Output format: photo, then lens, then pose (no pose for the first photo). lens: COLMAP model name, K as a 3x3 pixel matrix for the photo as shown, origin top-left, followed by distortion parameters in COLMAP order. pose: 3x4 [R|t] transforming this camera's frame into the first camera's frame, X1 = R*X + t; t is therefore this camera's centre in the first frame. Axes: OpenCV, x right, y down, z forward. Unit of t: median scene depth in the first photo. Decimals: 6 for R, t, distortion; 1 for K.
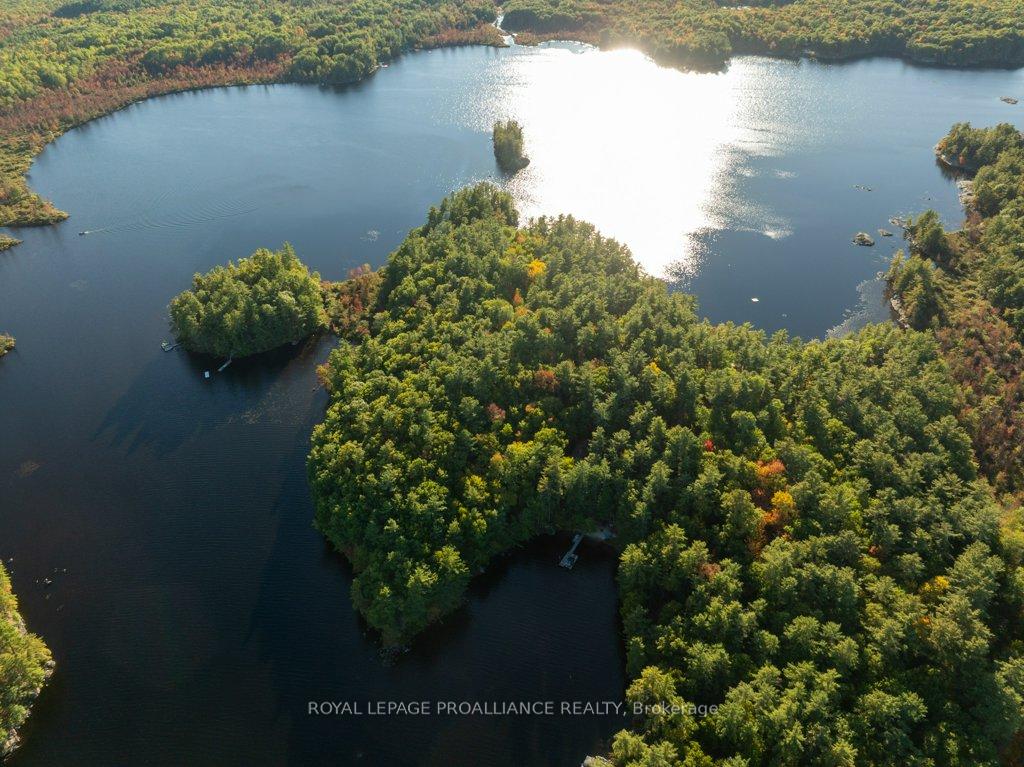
lens RADIAL K [[712.6, 0, 512.0], [0, 712.6, 383.5], [0, 0, 1]] dist [-0.037724, 0.004773]
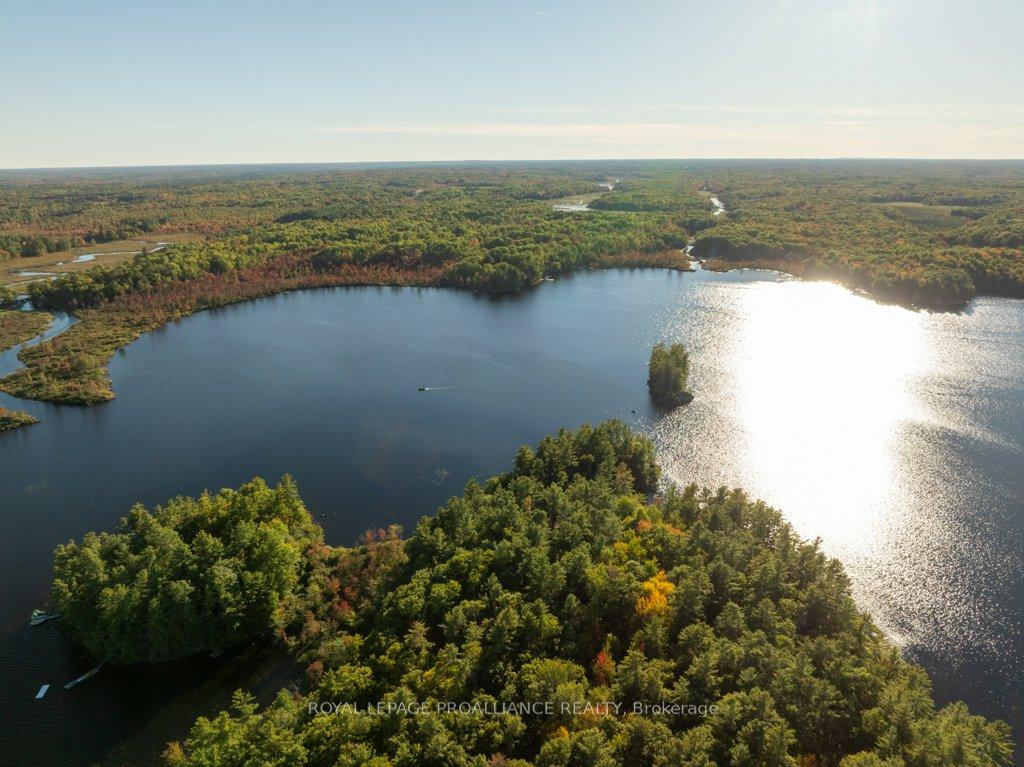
lens RADIAL K [[712.6, 0, 512.0], [0, 712.6, 383.5], [0, 0, 1]] dist [-0.037724, 0.004773]
pose [[0.961187, 0.100468, -0.256955, 0.022710], [-0.173018, 0.944948, -0.277737, -0.065024], [0.214906, 0.311415, 0.925655, 0.199208]]
